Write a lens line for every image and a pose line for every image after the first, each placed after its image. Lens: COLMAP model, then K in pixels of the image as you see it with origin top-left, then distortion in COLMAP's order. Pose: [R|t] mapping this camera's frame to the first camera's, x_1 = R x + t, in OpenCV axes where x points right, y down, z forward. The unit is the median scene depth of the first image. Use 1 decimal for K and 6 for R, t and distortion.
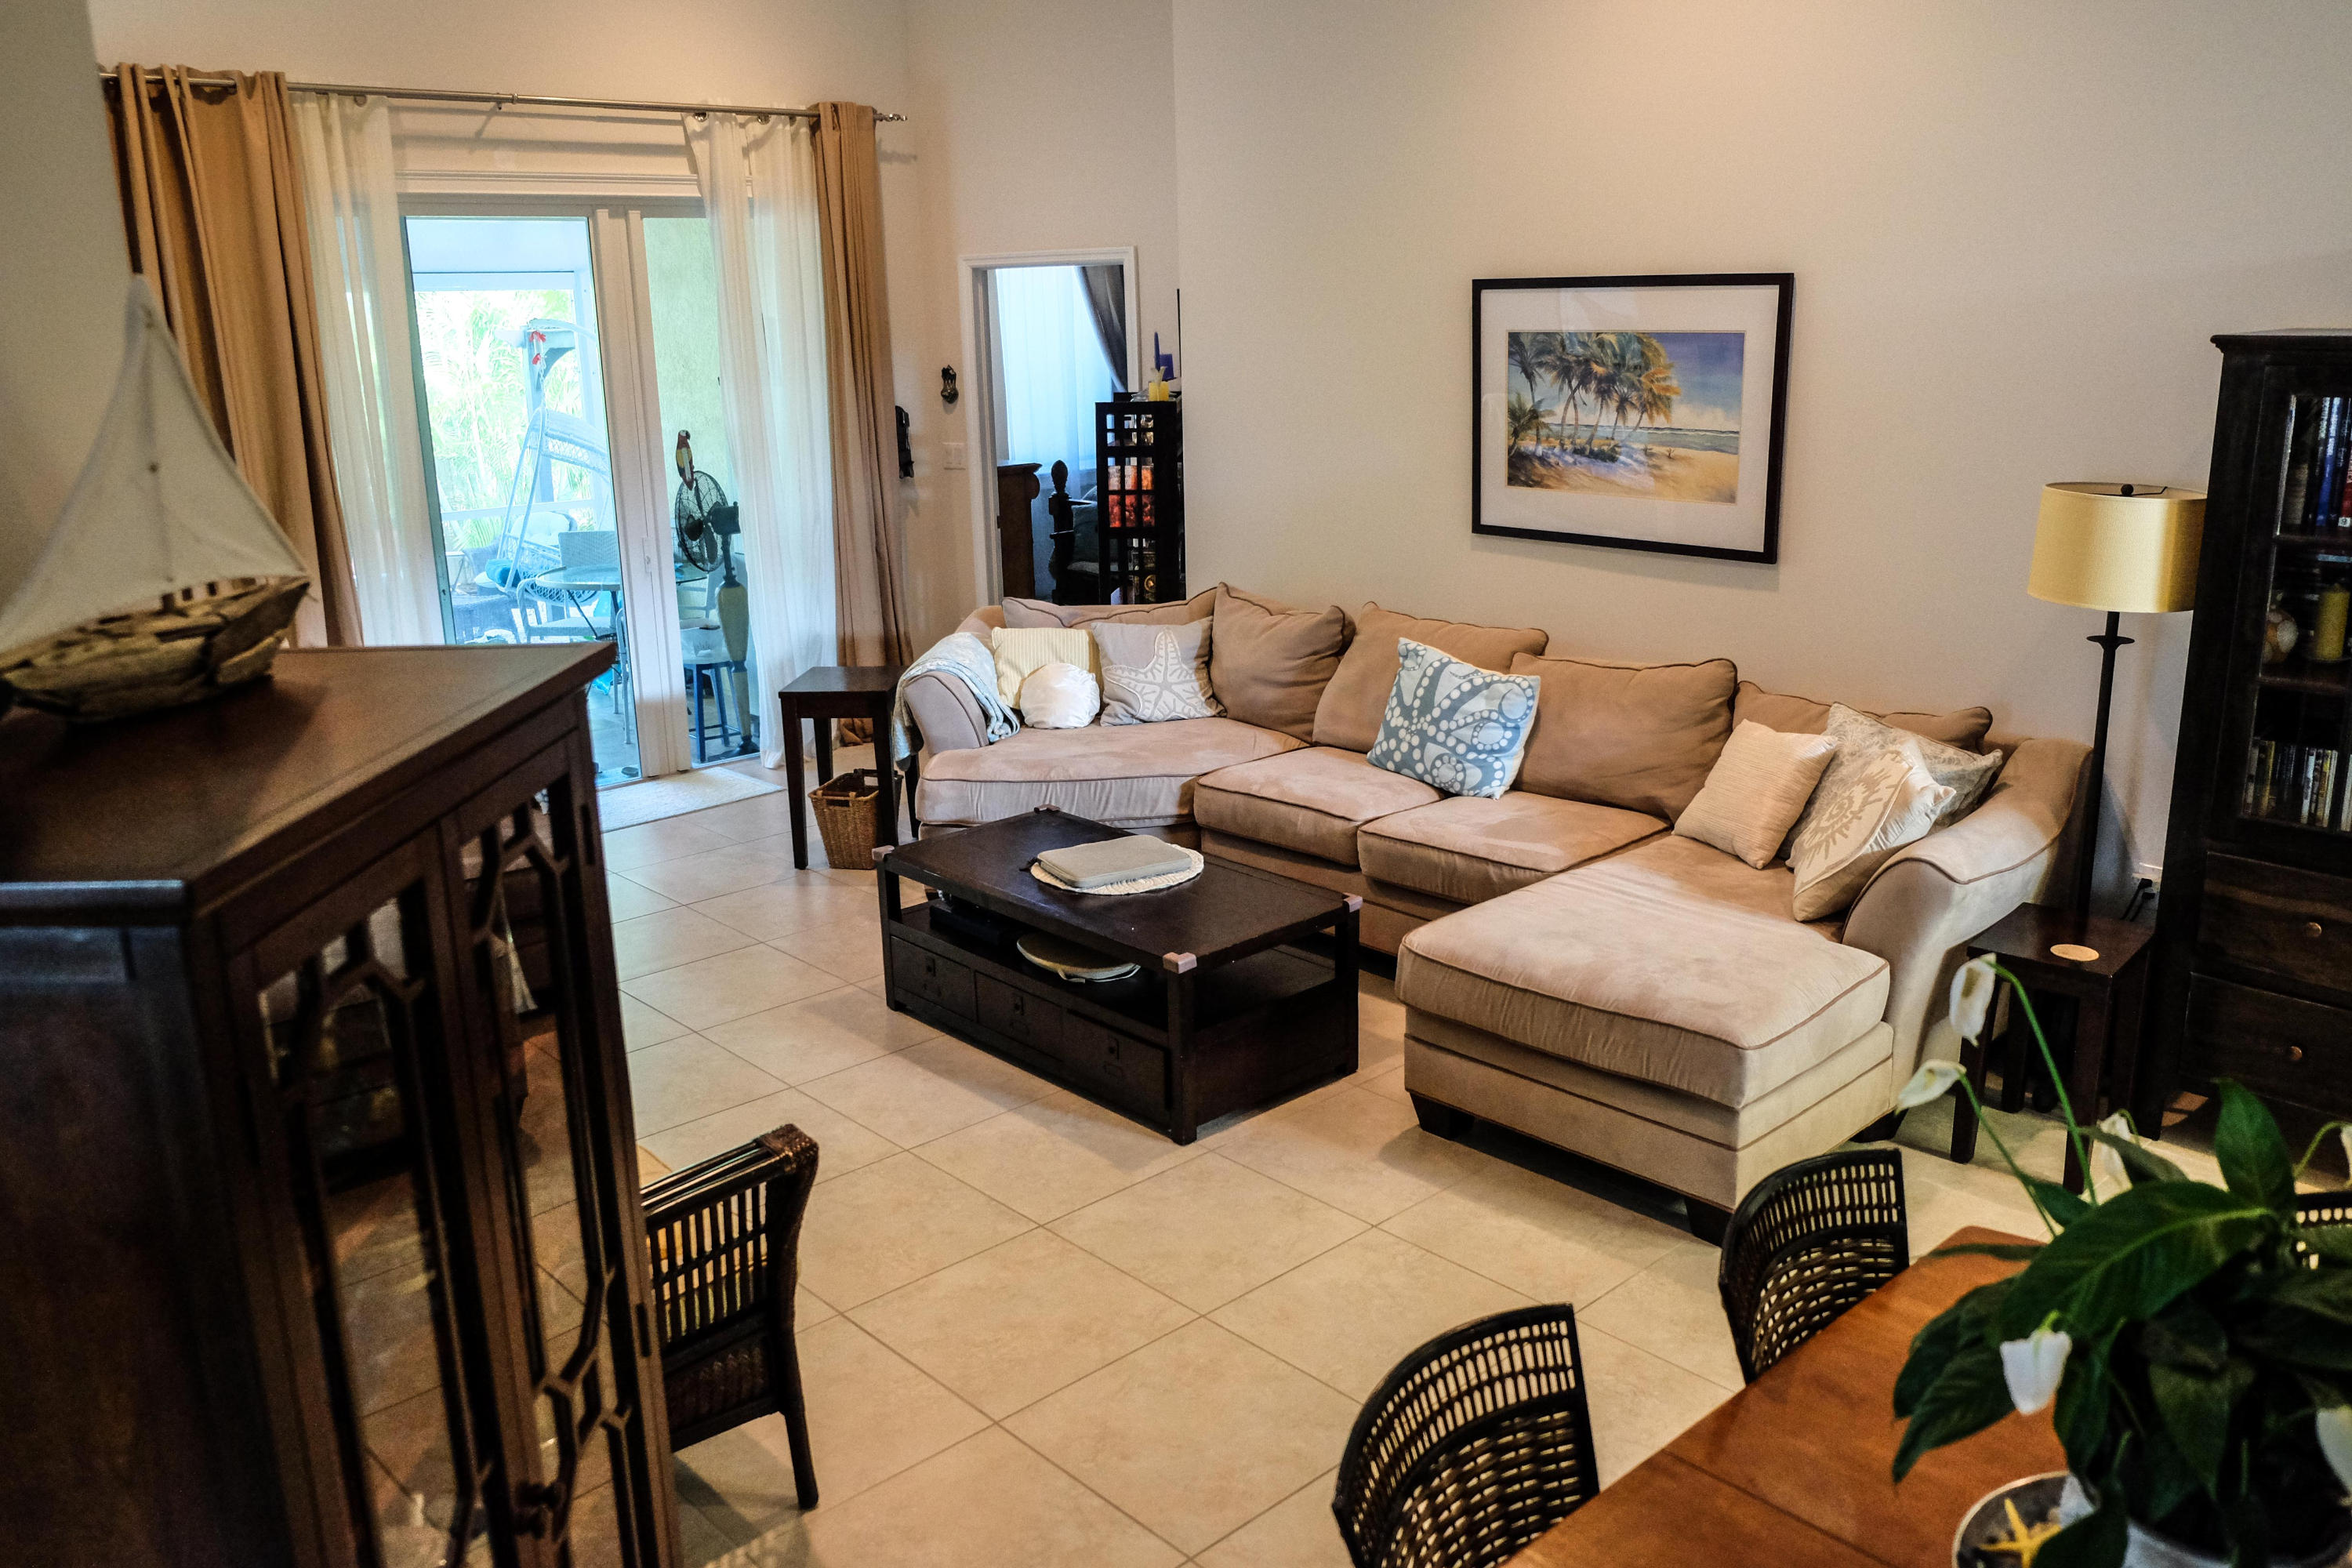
lens RADIAL K [[1864.1, 0, 1178.9], [0, 1864.1, 765.7], [0, 0, 1]] dist [-0.029681, 0.047050]
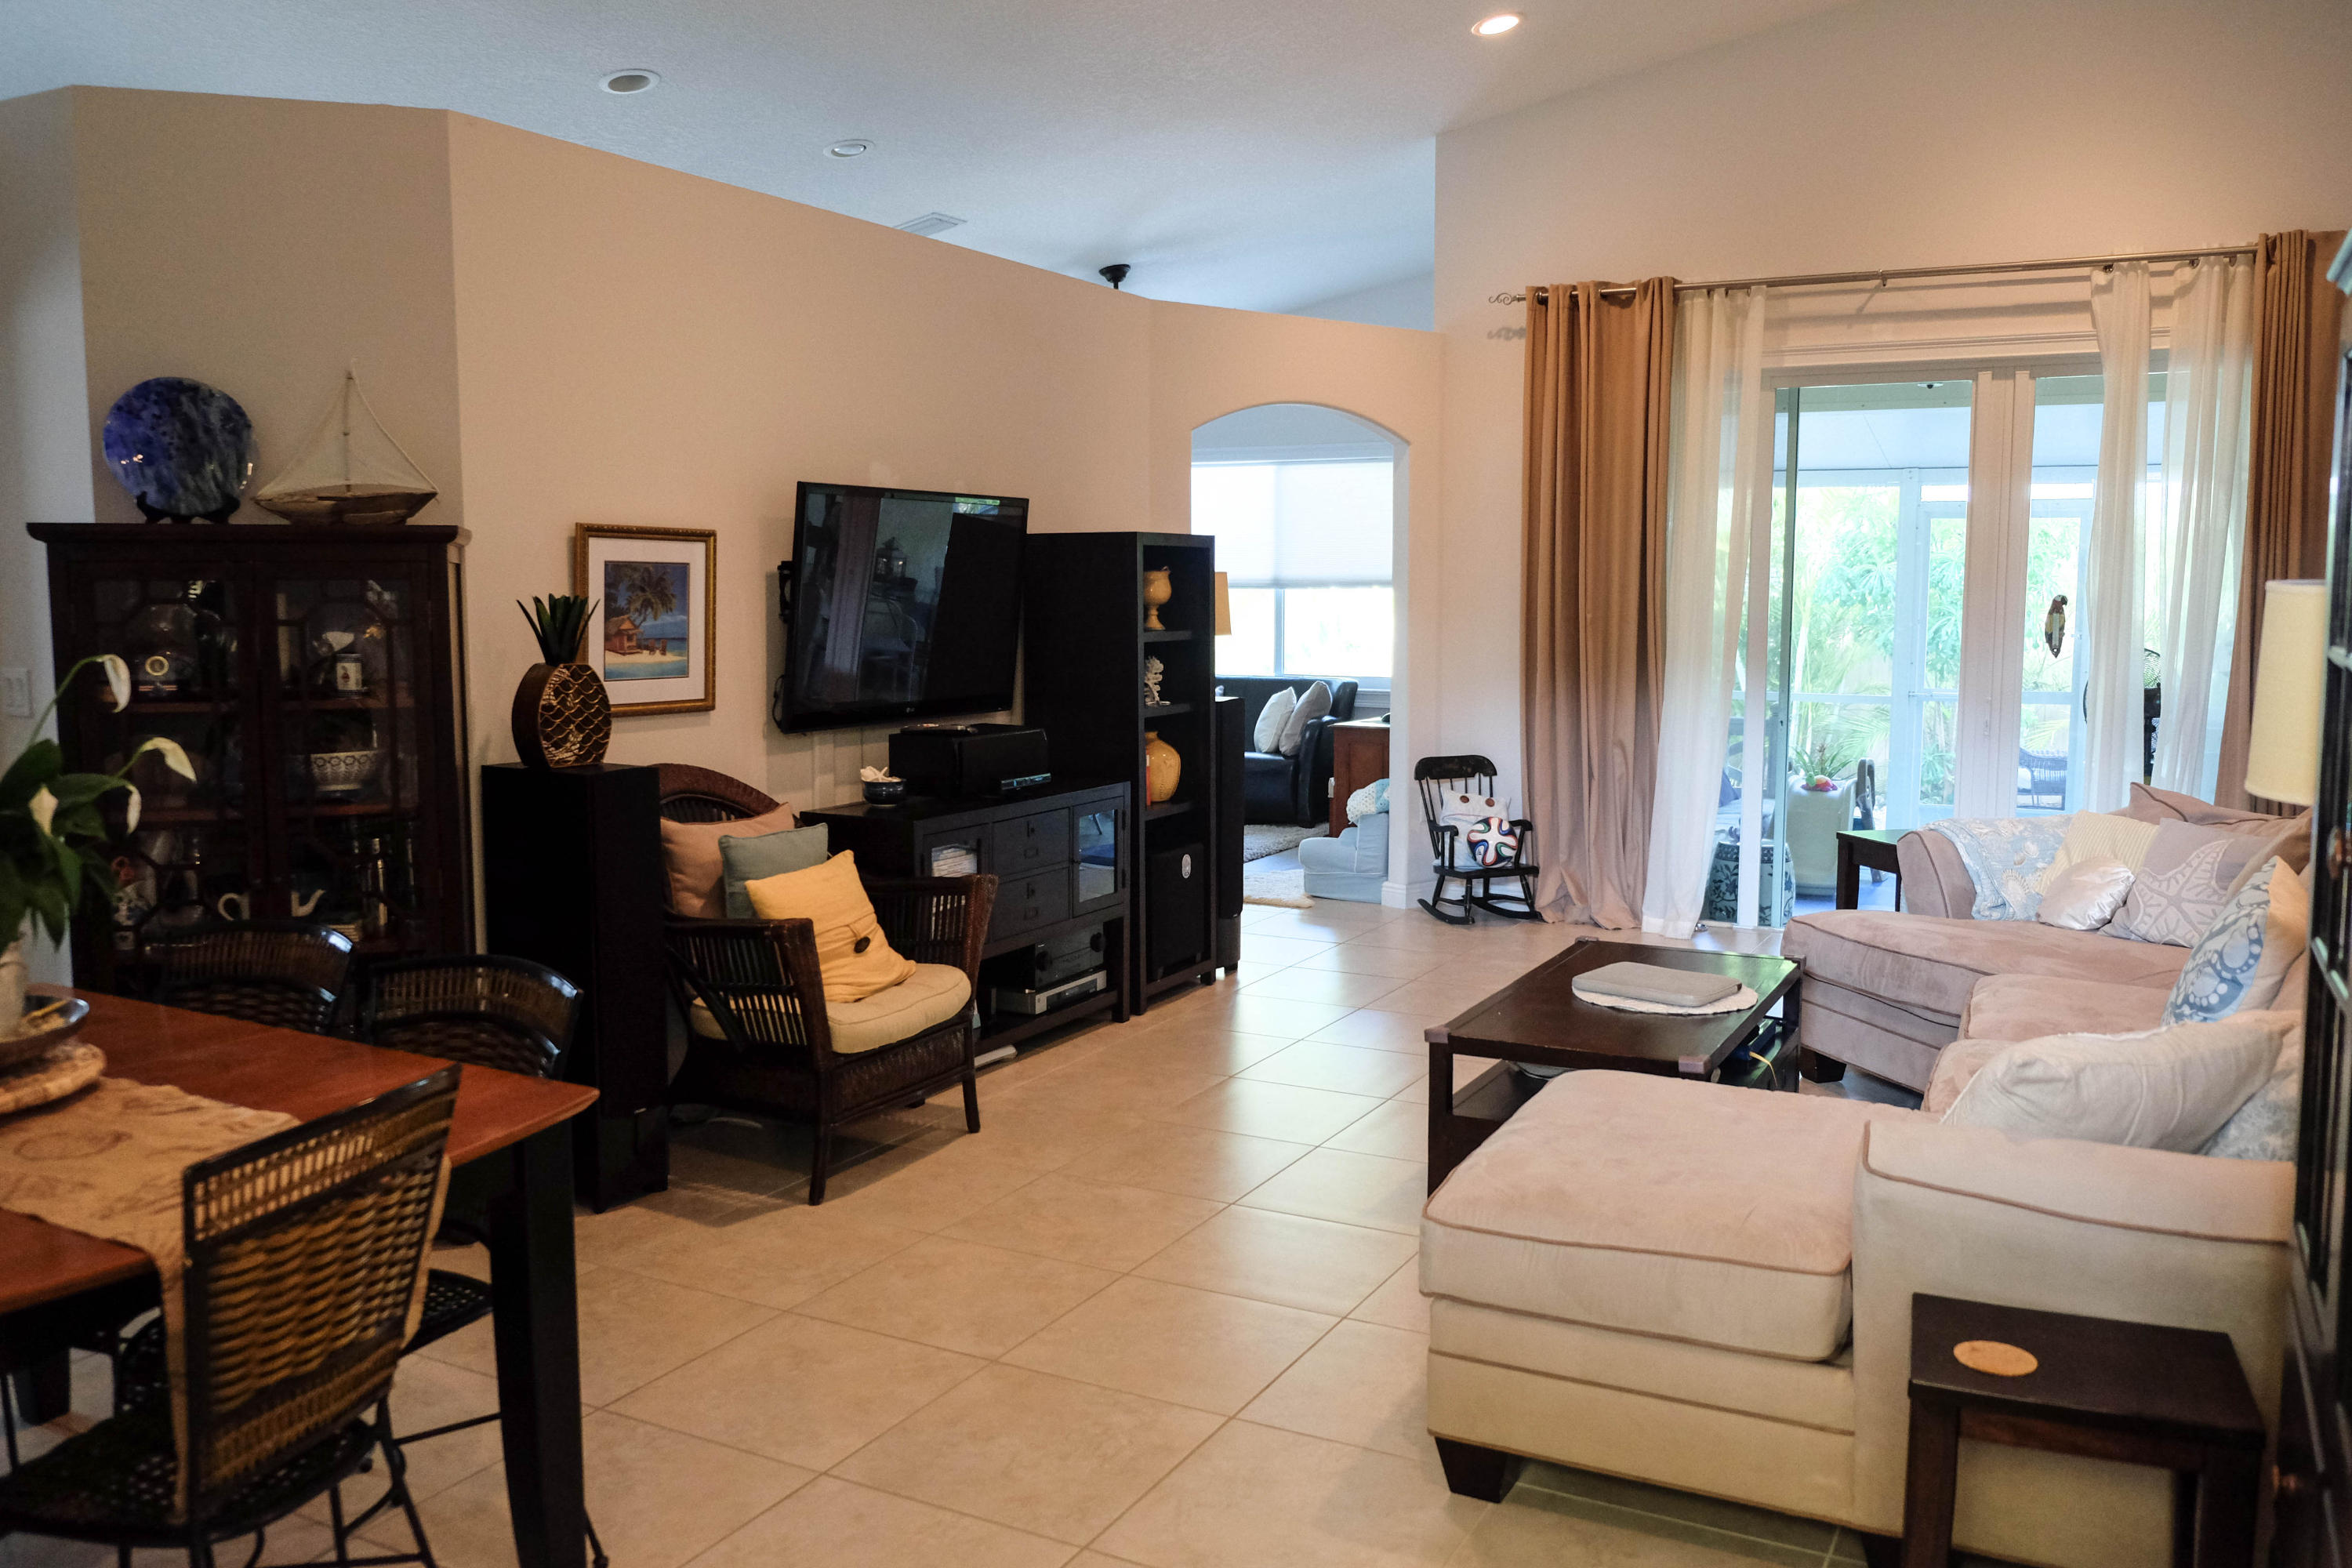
lens RADIAL K [[1864.1, 0, 1183.9], [0, 1864.1, 766.2], [0, 0, 1]] dist [-0.029681, 0.047050]
pose [[0.333173, 0.117679, -0.935493, 0.644773], [-0.247115, 0.968396, 0.033808, -0.023505], [0.909906, 0.219910, 0.351724, 0.373087]]
